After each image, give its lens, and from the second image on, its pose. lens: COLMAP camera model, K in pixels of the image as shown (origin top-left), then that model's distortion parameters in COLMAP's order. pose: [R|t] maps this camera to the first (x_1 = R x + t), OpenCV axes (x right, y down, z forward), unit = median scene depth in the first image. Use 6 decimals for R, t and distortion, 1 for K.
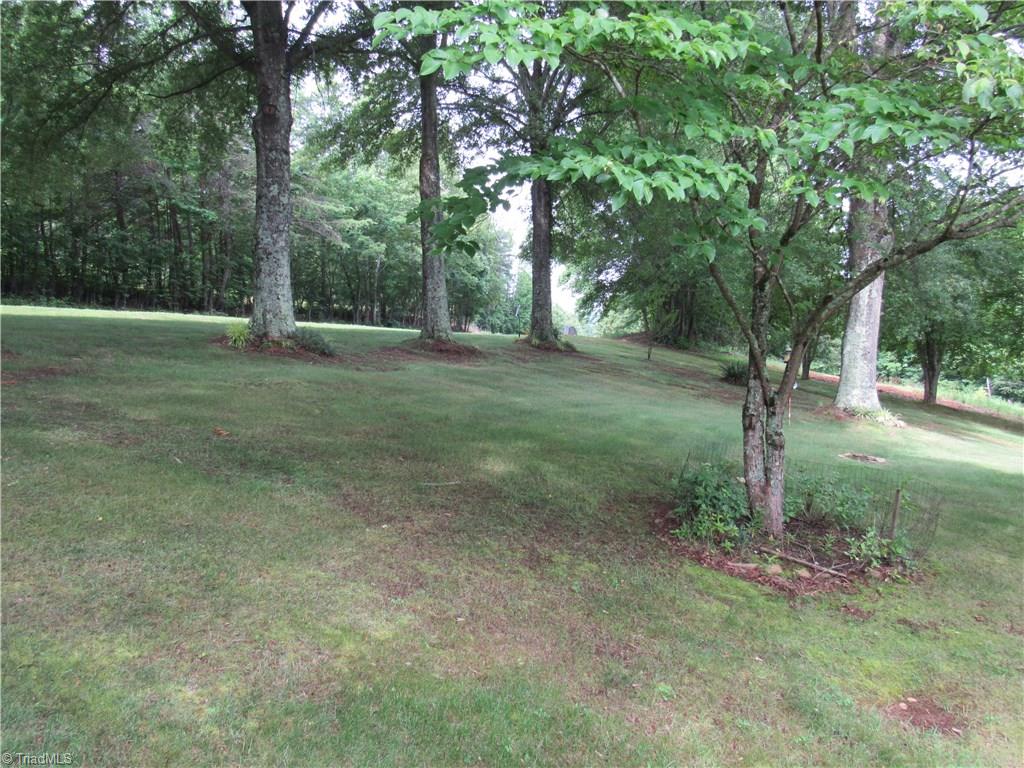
lens RADIAL K [[733.2, 0, 510.5], [0, 733.2, 384.2], [0, 0, 1]] dist [-0.029410, 0.009341]
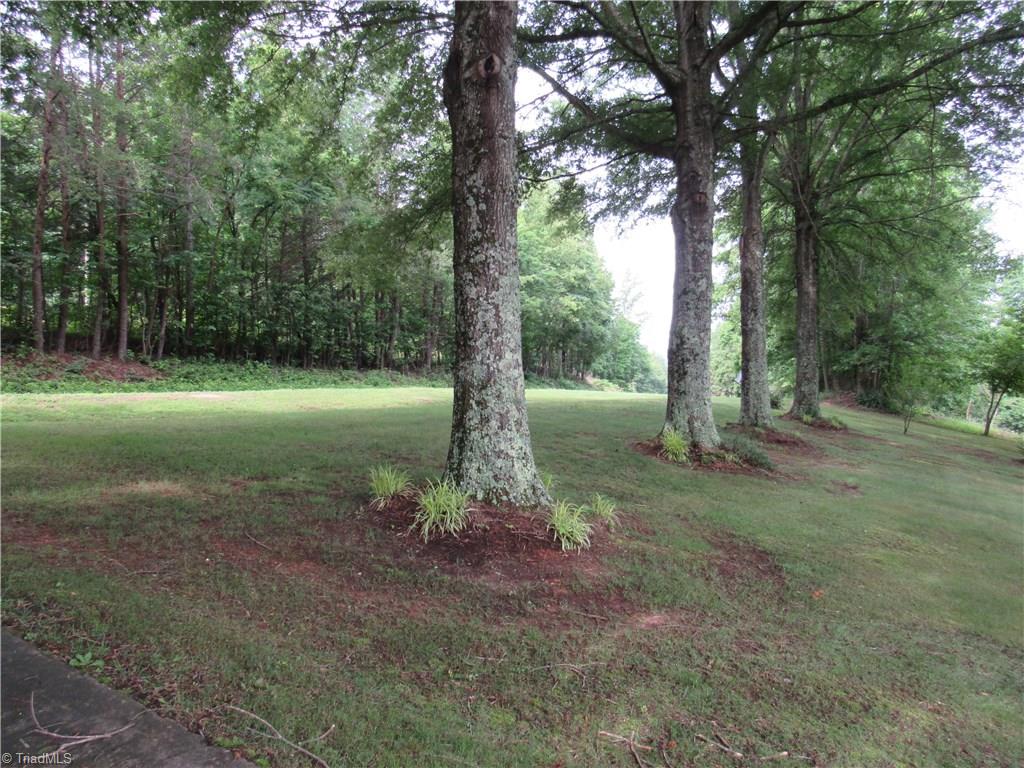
lens RADIAL K [[733.2, 0, 513.6], [0, 733.2, 384.2], [0, 0, 1]] dist [-0.029410, 0.009341]
pose [[0.996308, 0.002097, -0.085823, -0.470811], [-0.006663, 0.998575, -0.052958, -0.091321], [0.085590, 0.053334, 0.994902, 0.080106]]
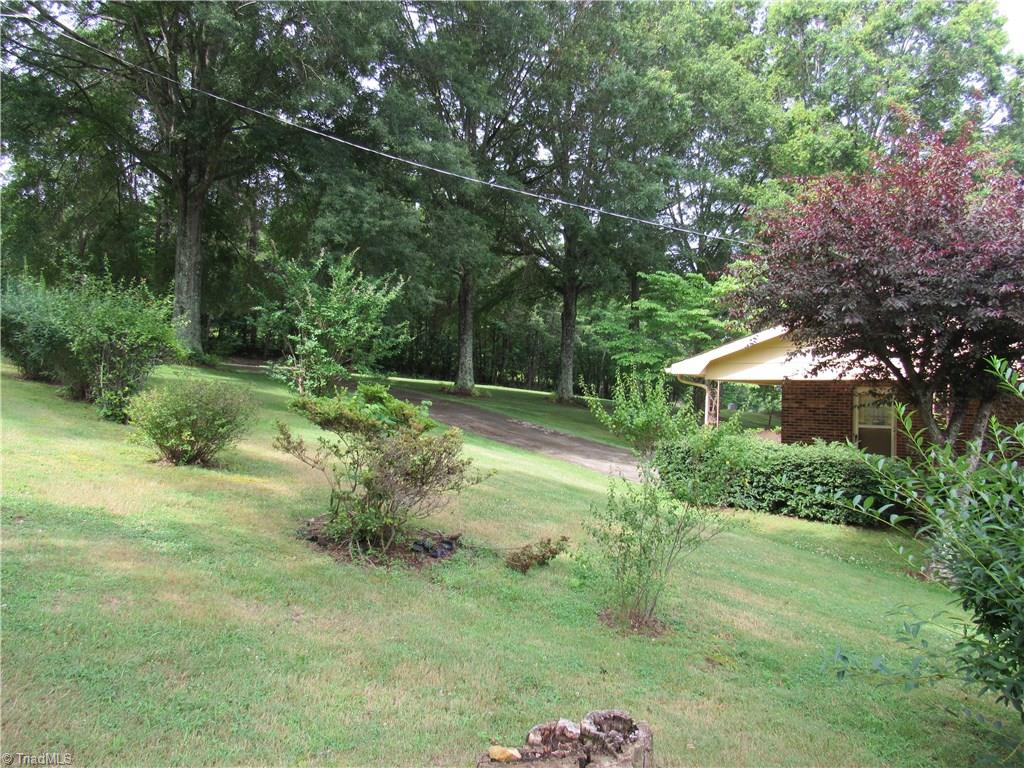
lens RADIAL K [[733.2, 0, 511.9], [0, 733.2, 383.6], [0, 0, 1]] dist [-0.029410, 0.009341]
pose [[0.955546, 0.026564, -0.293643, 0.242715], [-0.057163, 0.993727, -0.096118, 0.137291], [0.289248, 0.108631, 0.951070, -1.469092]]
